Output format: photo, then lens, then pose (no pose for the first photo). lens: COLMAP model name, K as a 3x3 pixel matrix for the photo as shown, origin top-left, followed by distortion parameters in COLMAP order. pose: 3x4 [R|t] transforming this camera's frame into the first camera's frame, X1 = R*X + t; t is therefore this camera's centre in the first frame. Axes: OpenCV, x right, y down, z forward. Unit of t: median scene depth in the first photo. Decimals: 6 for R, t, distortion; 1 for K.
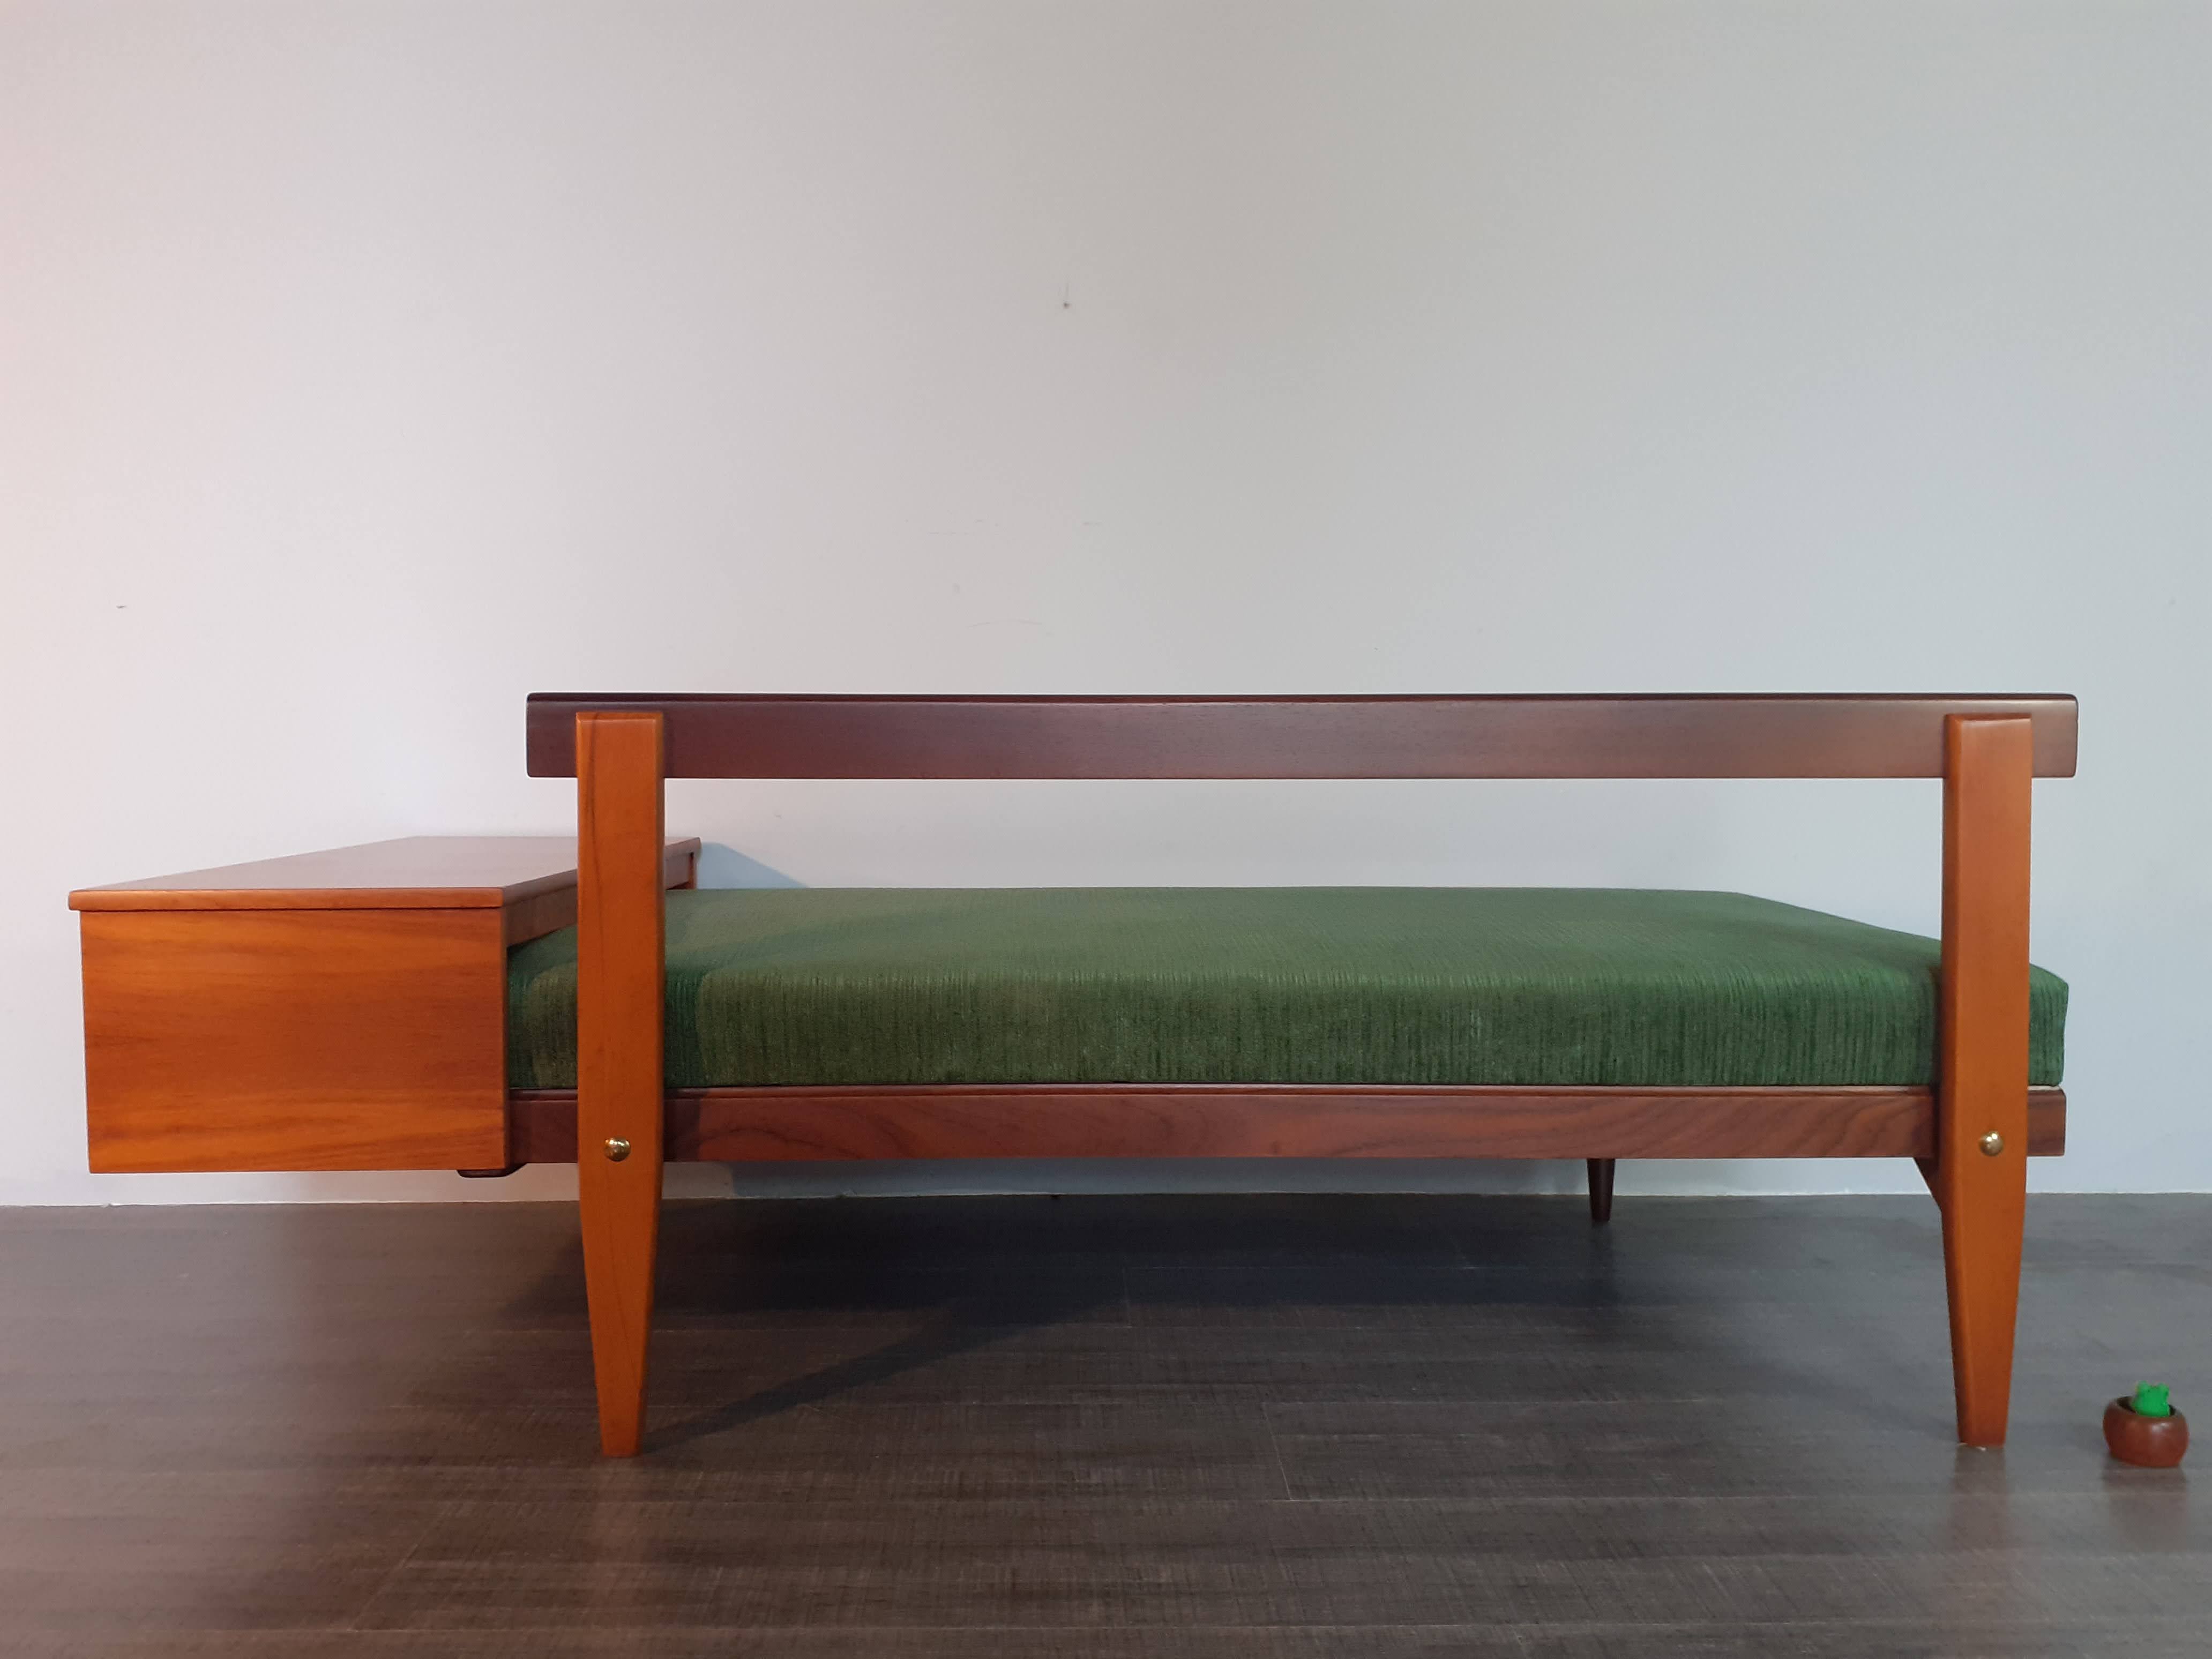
lens RADIAL K [[1782.9, 0, 1113.4], [0, 1782.9, 850.8], [0, 0, 1]] dist [0.051254, -0.068258]
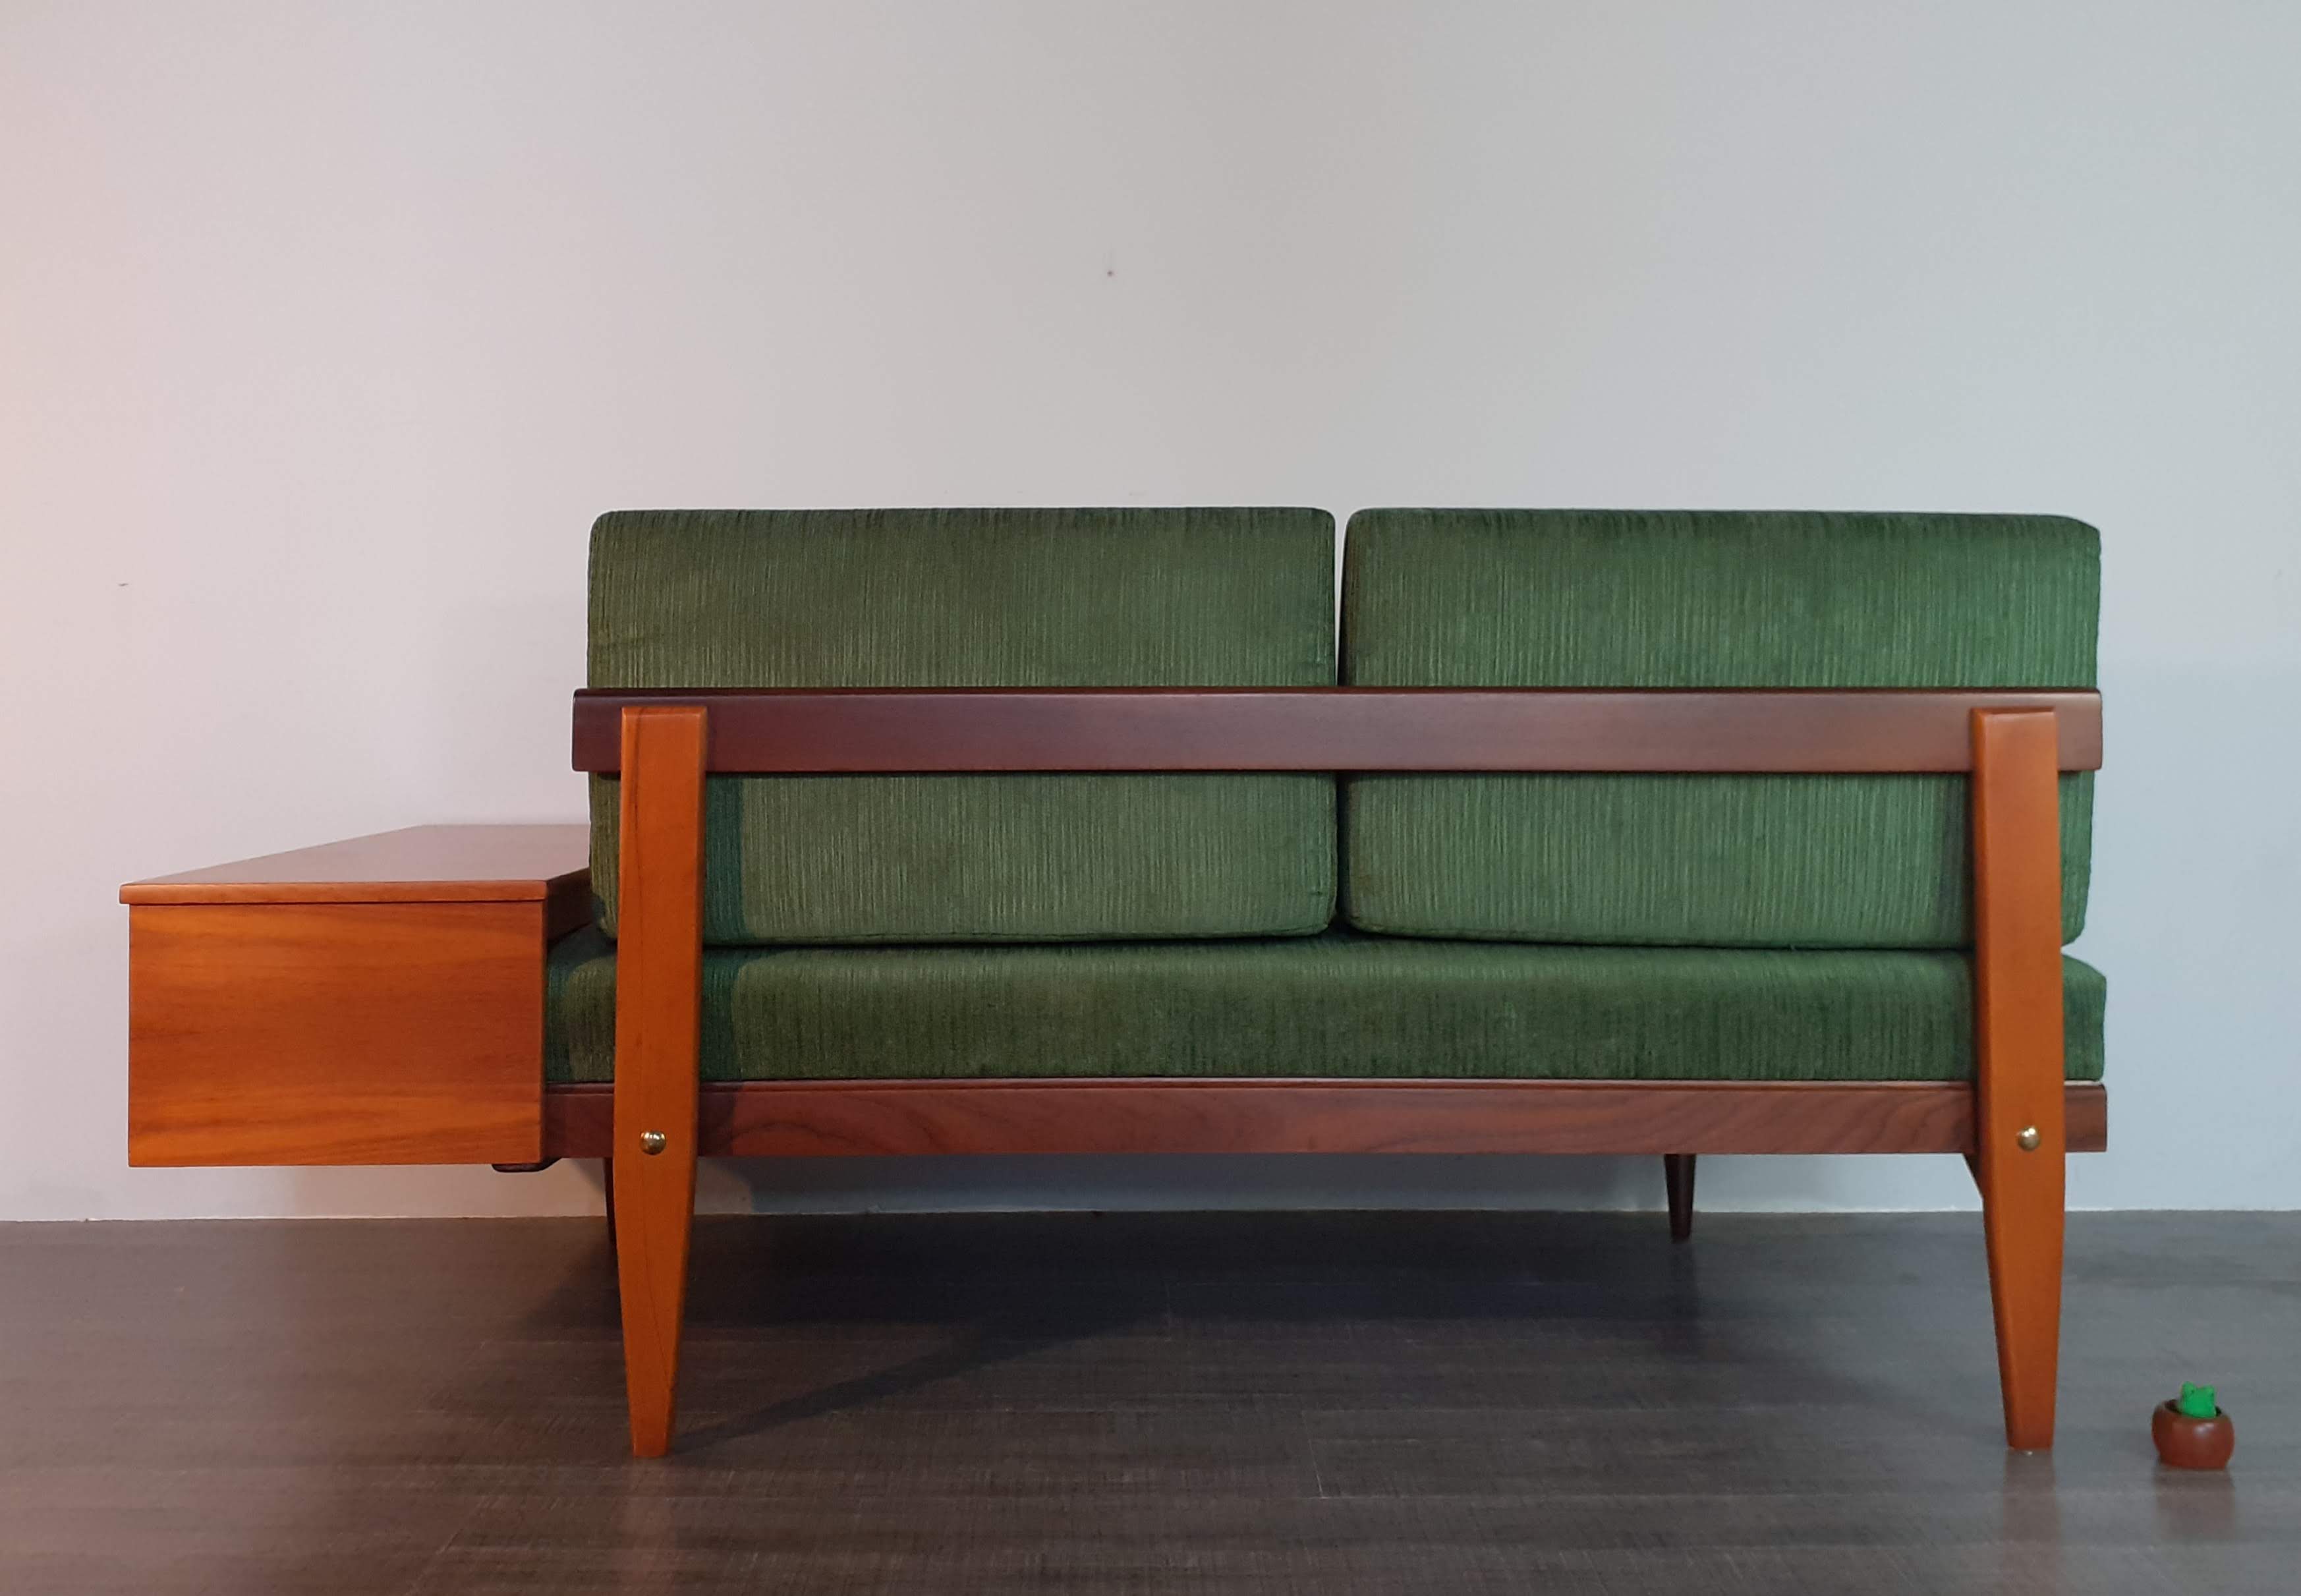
lens RADIAL K [[2189.1, 0, 1168.4], [0, 2189.1, 655.6], [0, 0, 1]] dist [0.027217, 0.000000]
pose [[0.999952, -0.001534, -0.009695, 0.023994], [0.000763, 0.996870, -0.079057, -0.007636], [0.009786, 0.079046, 0.996823, -0.240593]]
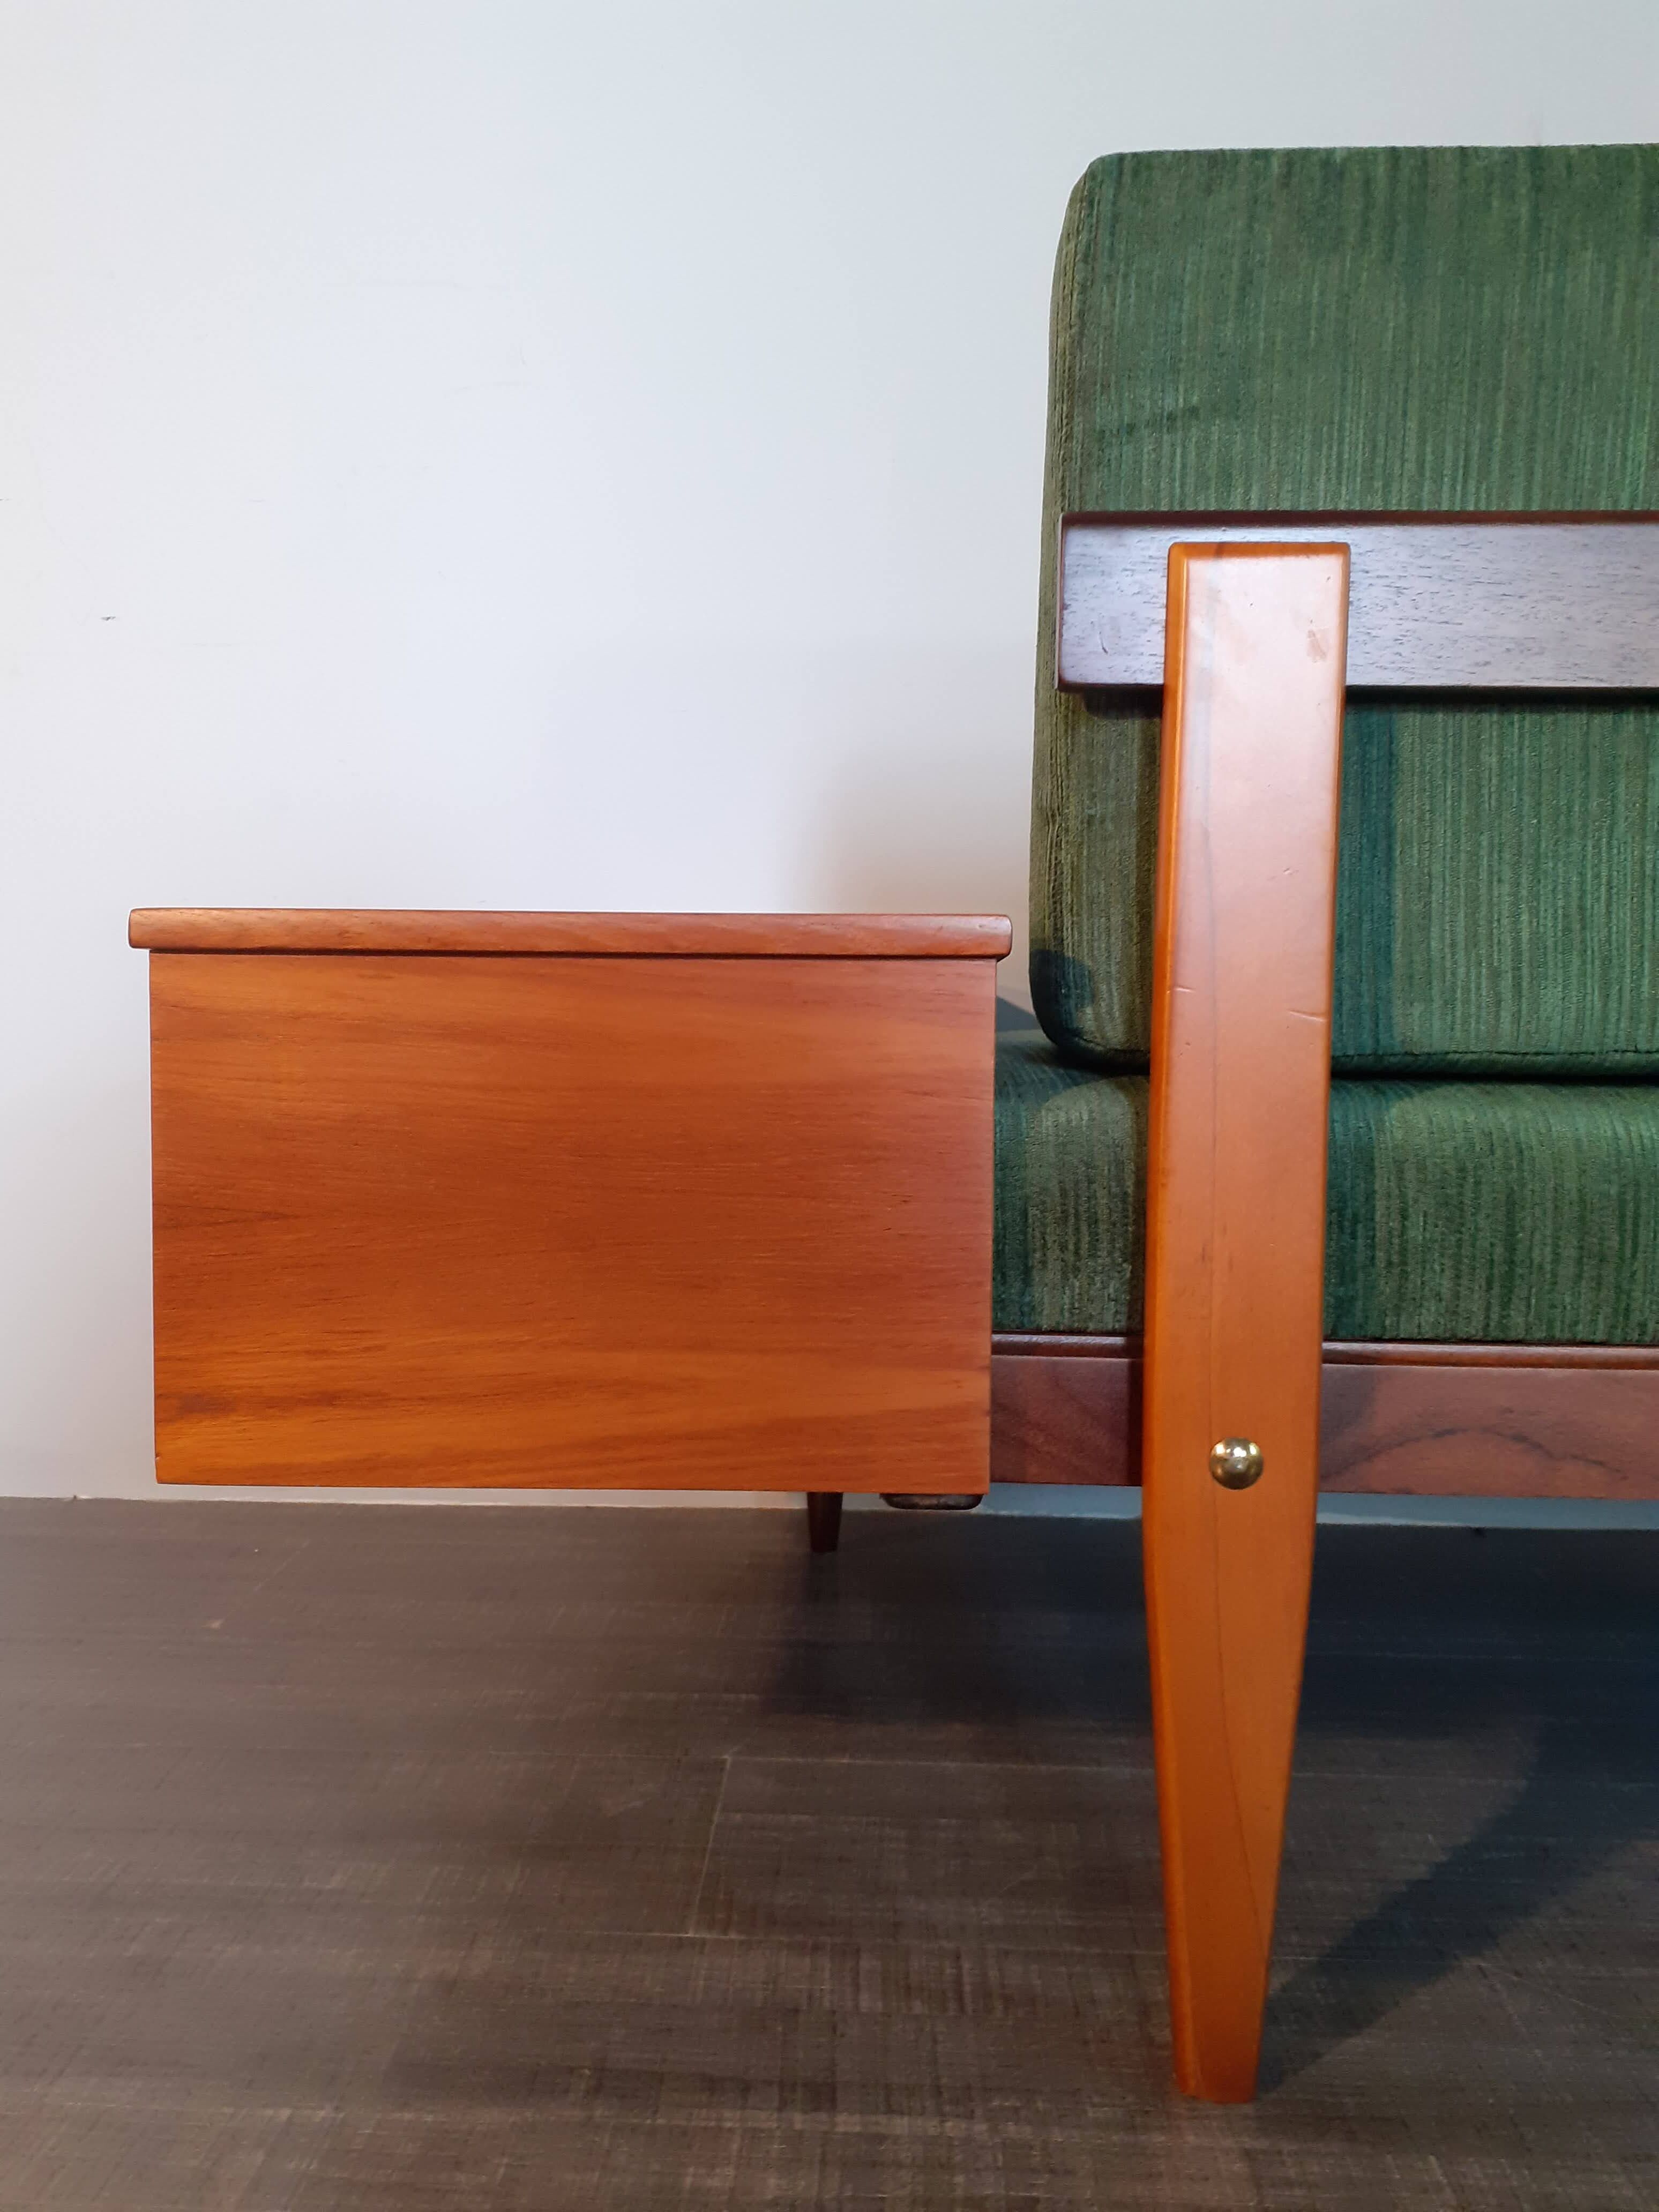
lens RADIAL K [[1782.9, 0, 872.9], [0, 1782.9, 1135.0], [0, 0, 1]] dist [0.051254, -0.068258]
pose [[0.998700, 0.017858, -0.047742, -0.344589], [-0.017761, 0.999839, 0.002454, 0.077789], [0.047779, -0.001603, 0.998857, 0.506819]]
